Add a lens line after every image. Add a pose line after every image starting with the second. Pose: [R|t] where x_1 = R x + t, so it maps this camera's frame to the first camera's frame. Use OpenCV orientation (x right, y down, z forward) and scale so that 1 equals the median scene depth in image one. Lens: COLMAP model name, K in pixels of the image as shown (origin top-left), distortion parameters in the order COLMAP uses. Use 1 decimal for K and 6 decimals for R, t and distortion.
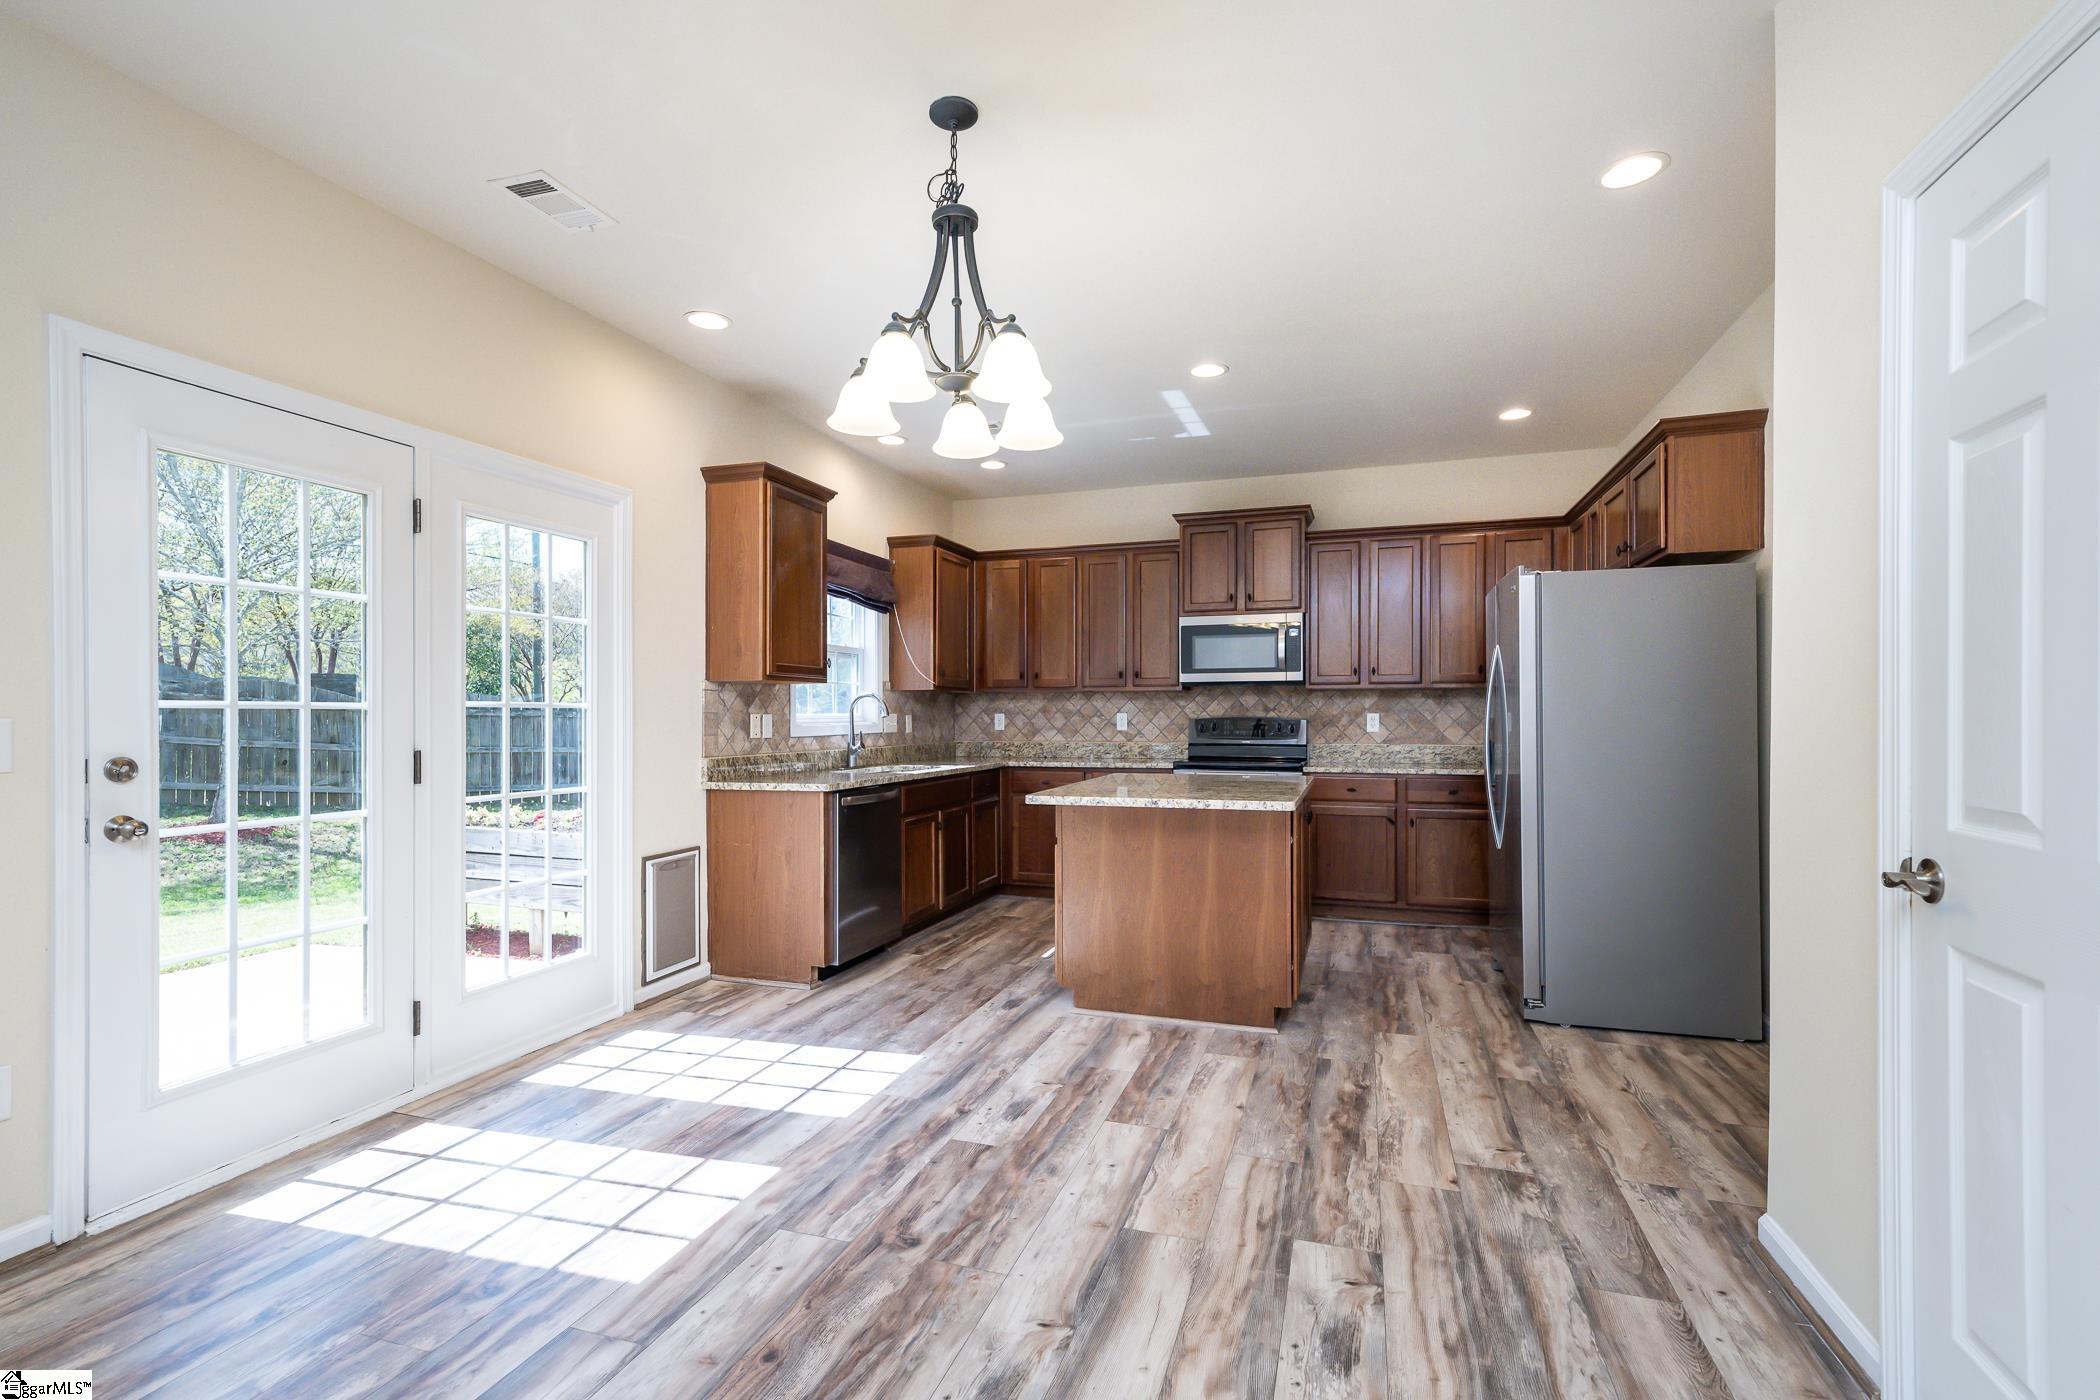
lens RADIAL K [[944.2, 0, 1045.2], [0, 944.2, 712.6], [0, 0, 1]] dist [0.009067, 0.000305]
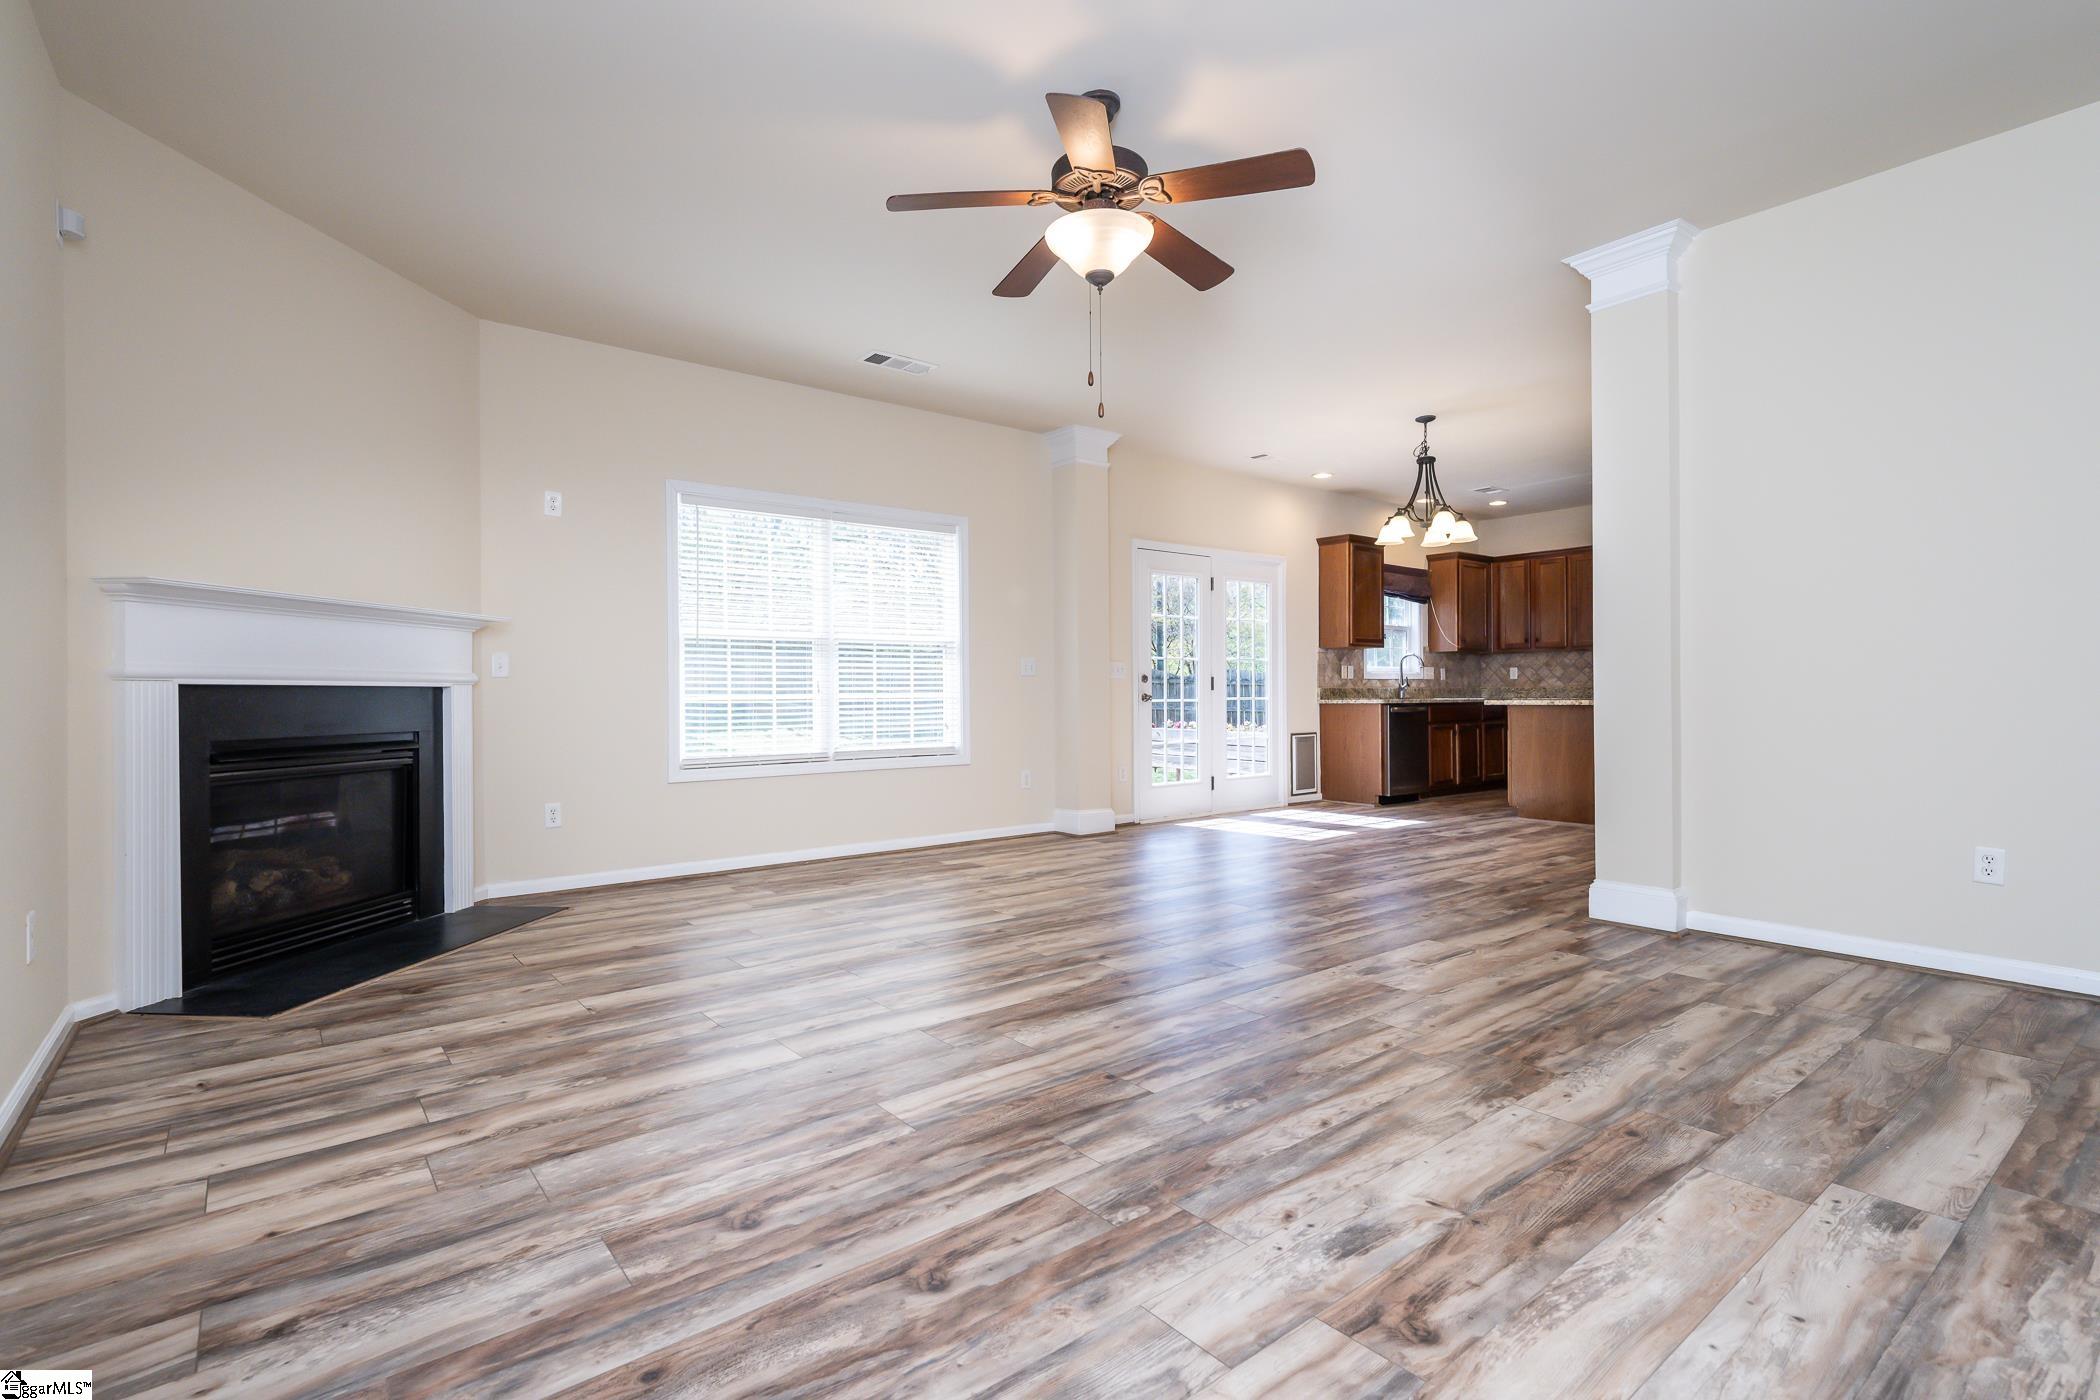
lens RADIAL K [[944.2, 0, 1060.3], [0, 944.2, 691.5], [0, 0, 1]] dist [0.009067, 0.000305]
pose [[0.836341, -0.004194, -0.548194, 0.233278], [0.005757, 0.999983, 0.001133, 0.045883], [0.548180, -0.004103, 0.836351, -0.821093]]
